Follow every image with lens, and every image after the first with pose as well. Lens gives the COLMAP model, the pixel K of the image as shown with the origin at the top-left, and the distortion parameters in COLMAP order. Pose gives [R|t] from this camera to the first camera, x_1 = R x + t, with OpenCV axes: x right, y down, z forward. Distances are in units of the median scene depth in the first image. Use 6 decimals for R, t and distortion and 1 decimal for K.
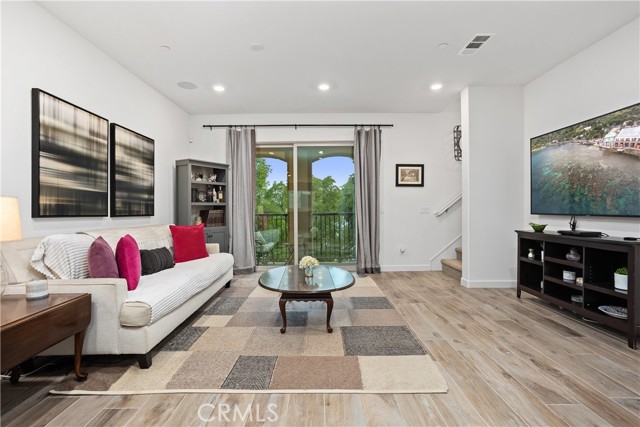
lens RADIAL K [[308.2, 0, 315.8], [0, 308.2, 210.3], [0, 0, 1]] dist [-0.052947, 0.028407]
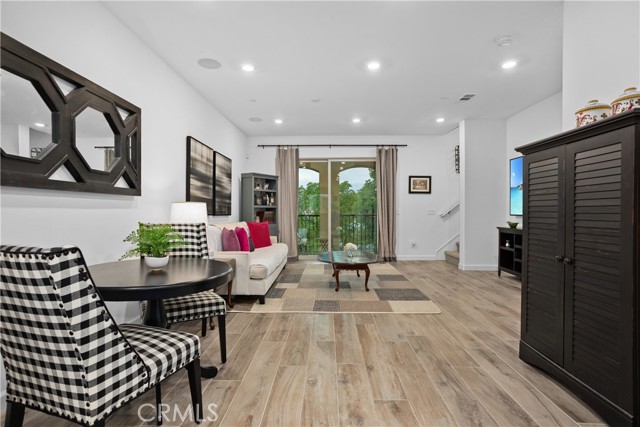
lens RADIAL K [[308.2, 0, 315.8], [0, 308.2, 210.3], [0, 0, 1]] dist [-0.052947, 0.028407]
pose [[0.999531, 0.004943, -0.030237, -0.131290], [-0.005131, 0.999968, -0.006131, 0.002753], [0.030205, 0.006284, 0.999524, -0.430532]]
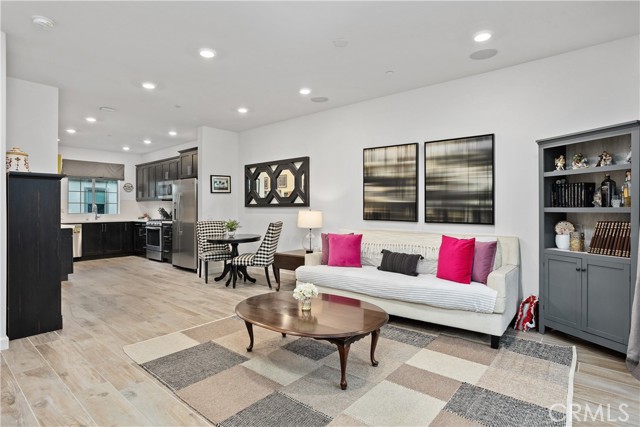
lens RADIAL K [[339.9, 0, 321.2], [0, 339.9, 201.4], [0, 0, 1]] dist [-0.030360, 0.000553]
pose [[-0.638817, -0.010223, -0.769291, 0.560343], [0.001152, 0.999898, -0.014245, -0.039463], [0.769358, -0.009986, -0.638740, 1.445336]]
